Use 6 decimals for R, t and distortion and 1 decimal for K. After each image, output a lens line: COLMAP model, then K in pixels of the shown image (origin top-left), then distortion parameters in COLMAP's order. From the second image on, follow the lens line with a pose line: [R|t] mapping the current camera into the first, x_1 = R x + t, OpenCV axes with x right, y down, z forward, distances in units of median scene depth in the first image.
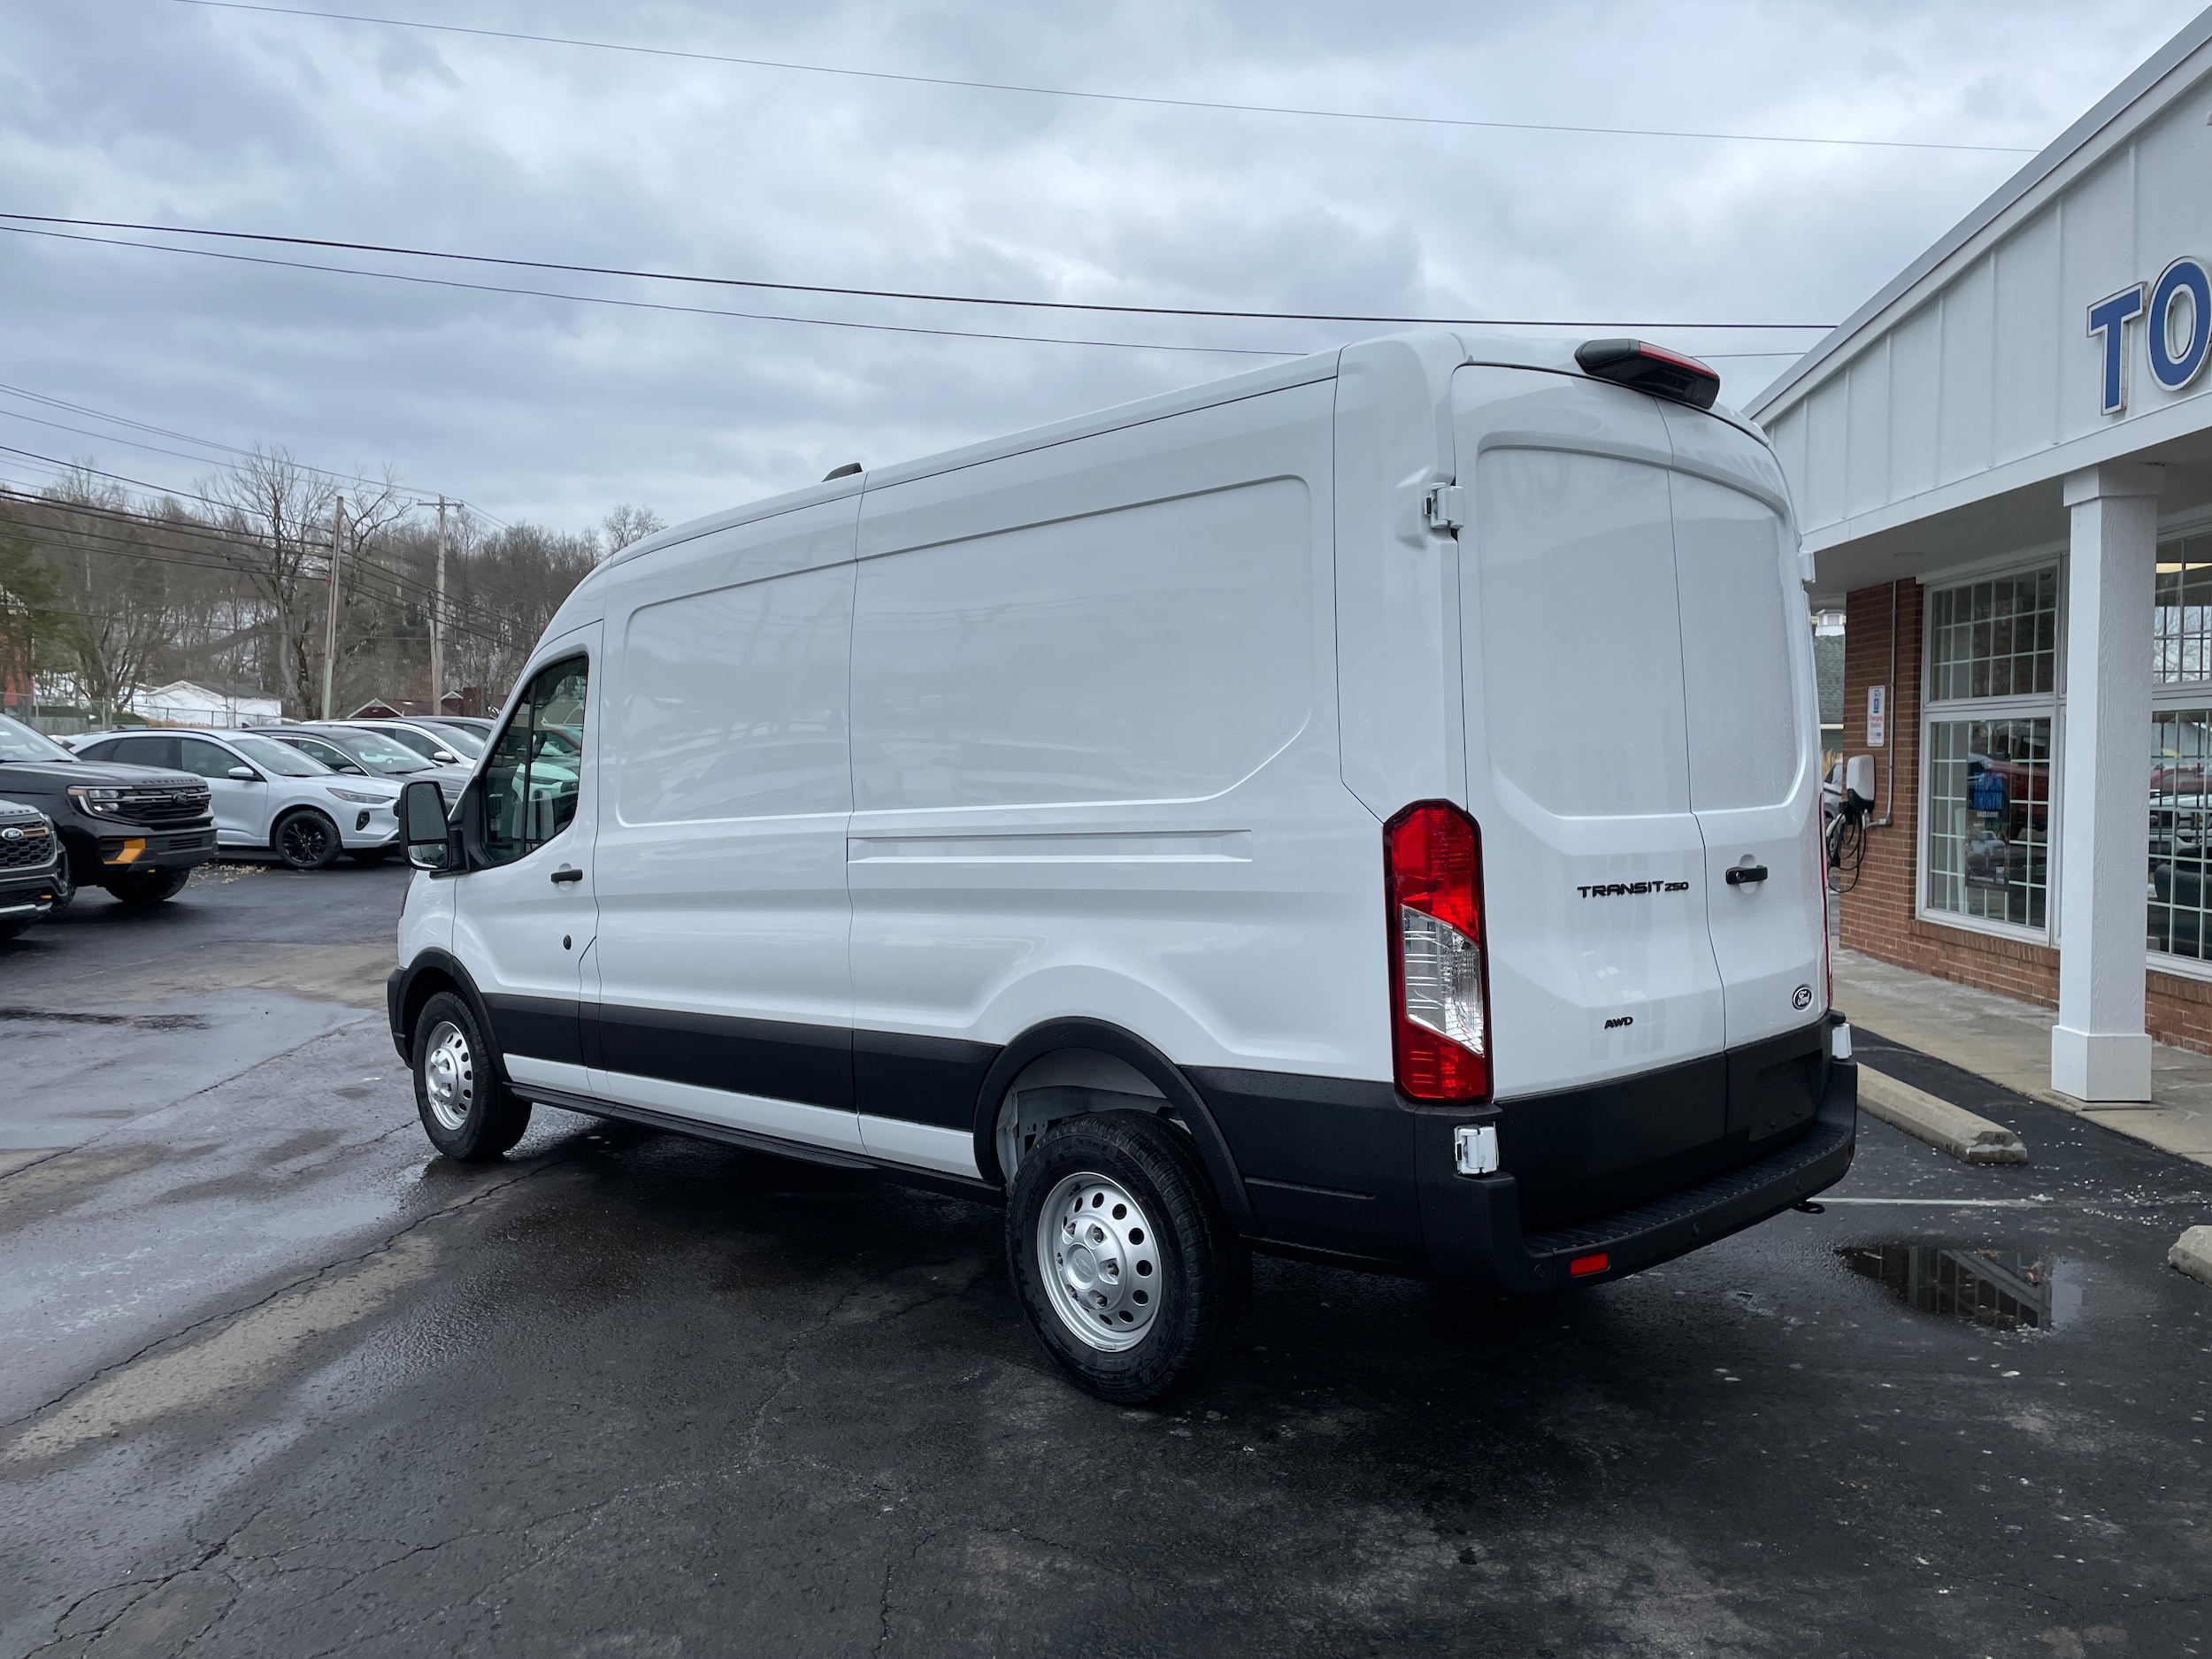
lens RADIAL K [[1657.4, 0, 1087.1], [0, 1657.4, 833.8], [0, 0, 1]] dist [0.096197, -0.118861]
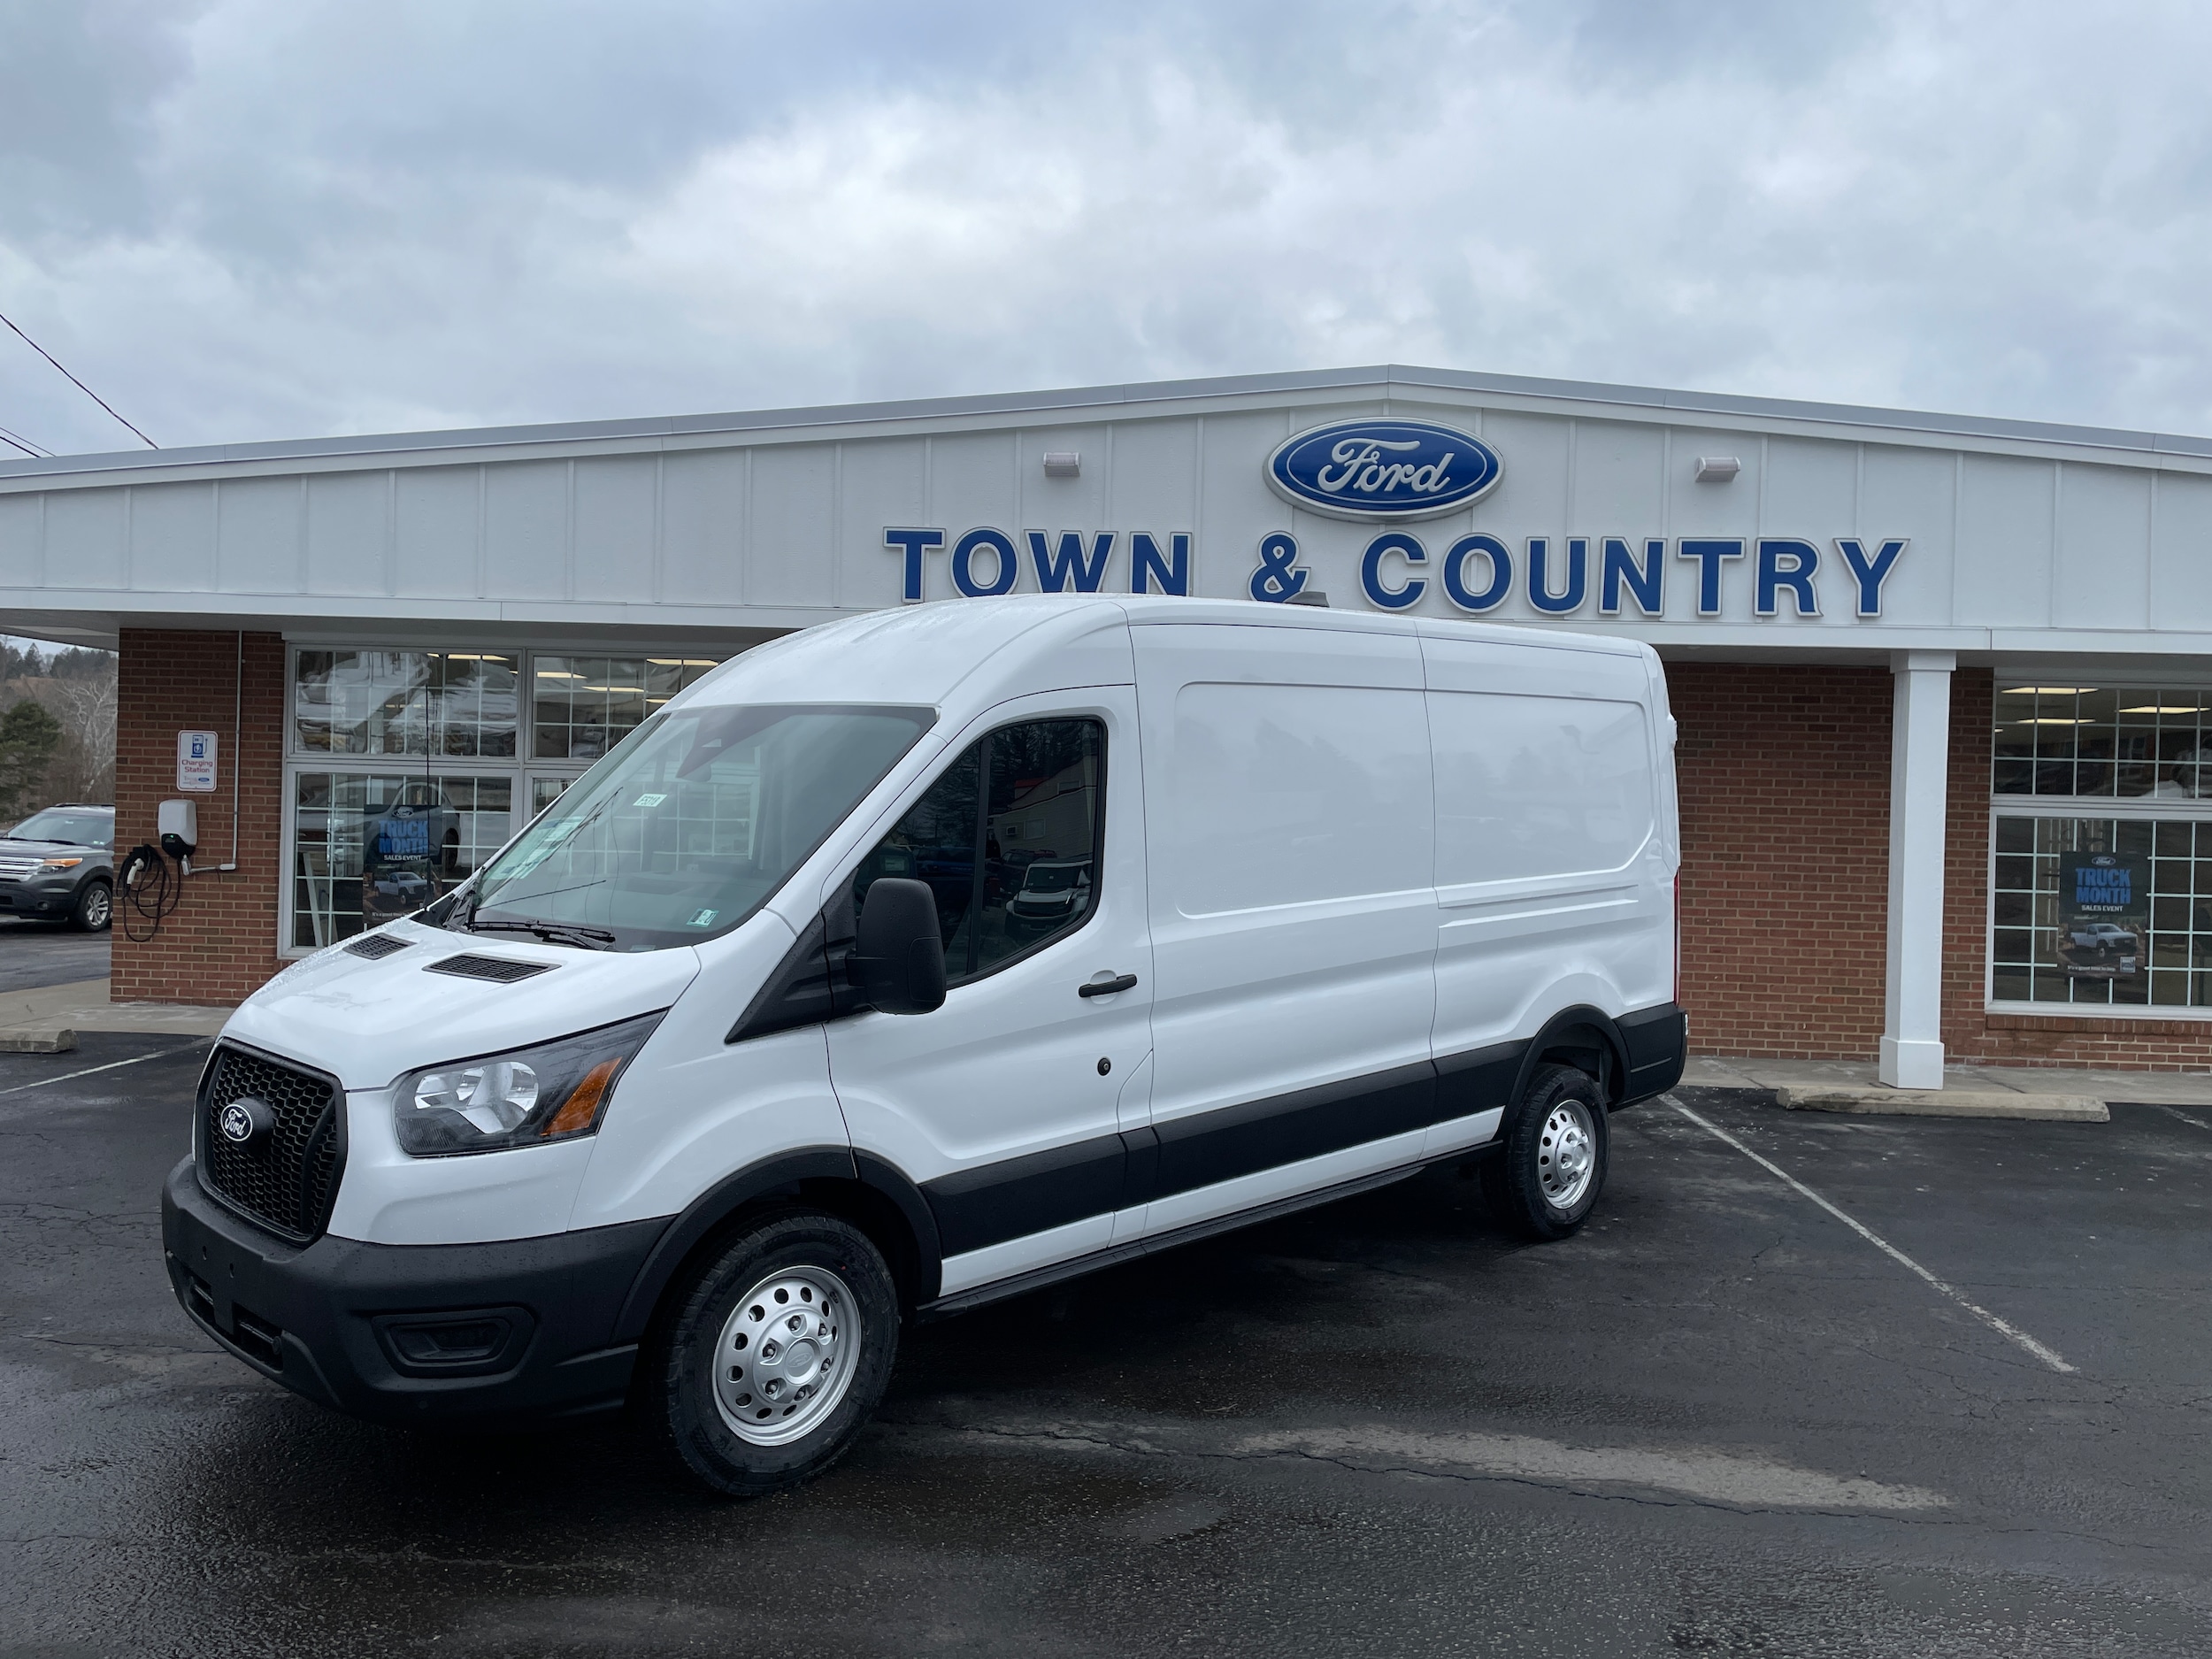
lens RADIAL K [[1657.4, 0, 1100.3], [0, 1657.4, 810.7], [0, 0, 1]] dist [0.102322, -0.131074]
pose [[0.004408, 0.002152, 0.999988, -1.648556], [0.020038, 0.999797, -0.002240, -0.086581], [-0.999789, 0.020048, 0.004364, 1.450753]]
